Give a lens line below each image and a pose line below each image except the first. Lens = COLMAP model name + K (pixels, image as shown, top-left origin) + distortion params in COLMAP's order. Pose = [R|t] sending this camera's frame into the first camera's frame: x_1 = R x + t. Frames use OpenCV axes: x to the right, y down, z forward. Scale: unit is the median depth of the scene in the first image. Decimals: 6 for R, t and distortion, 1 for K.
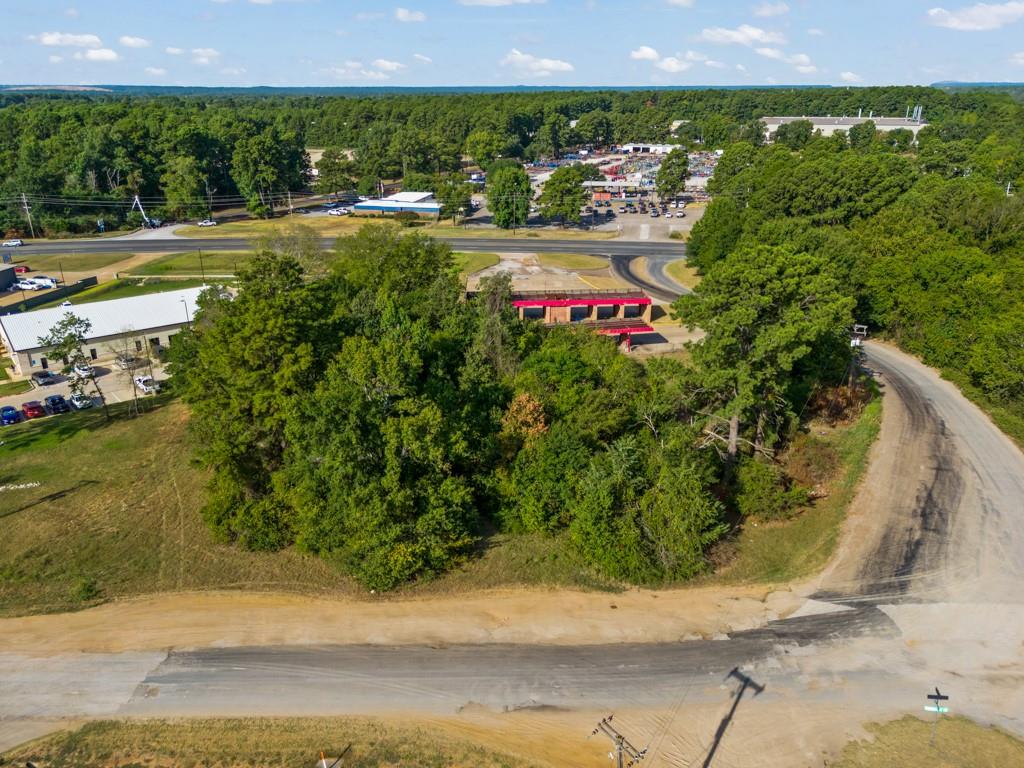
lens RADIAL K [[773.1, 0, 512.0], [0, 773.1, 384.0], [0, 0, 1]] dist [0.070086, -0.064781]
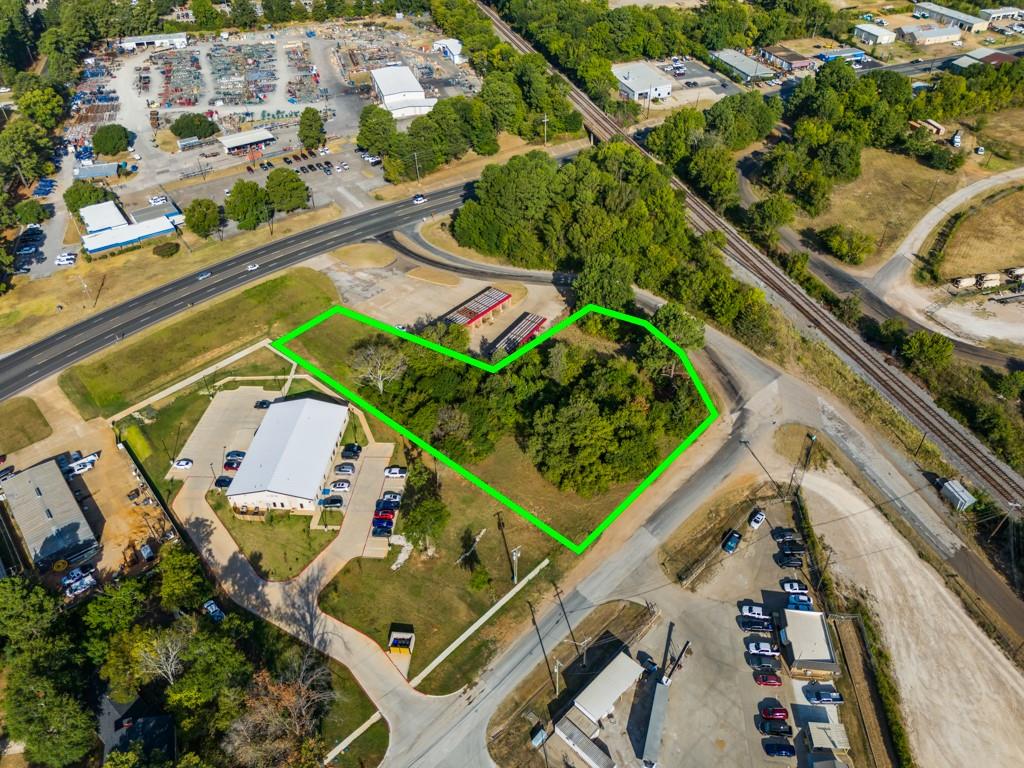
lens RADIAL K [[773.1, 0, 512.0], [0, 773.1, 384.0], [0, 0, 1]] dist [0.070086, -0.064781]
pose [[0.681016, -0.473850, 0.558287, -0.629164], [0.273591, 0.871843, 0.406249, -0.443272], [-0.679239, -0.123920, 0.723380, -0.244570]]
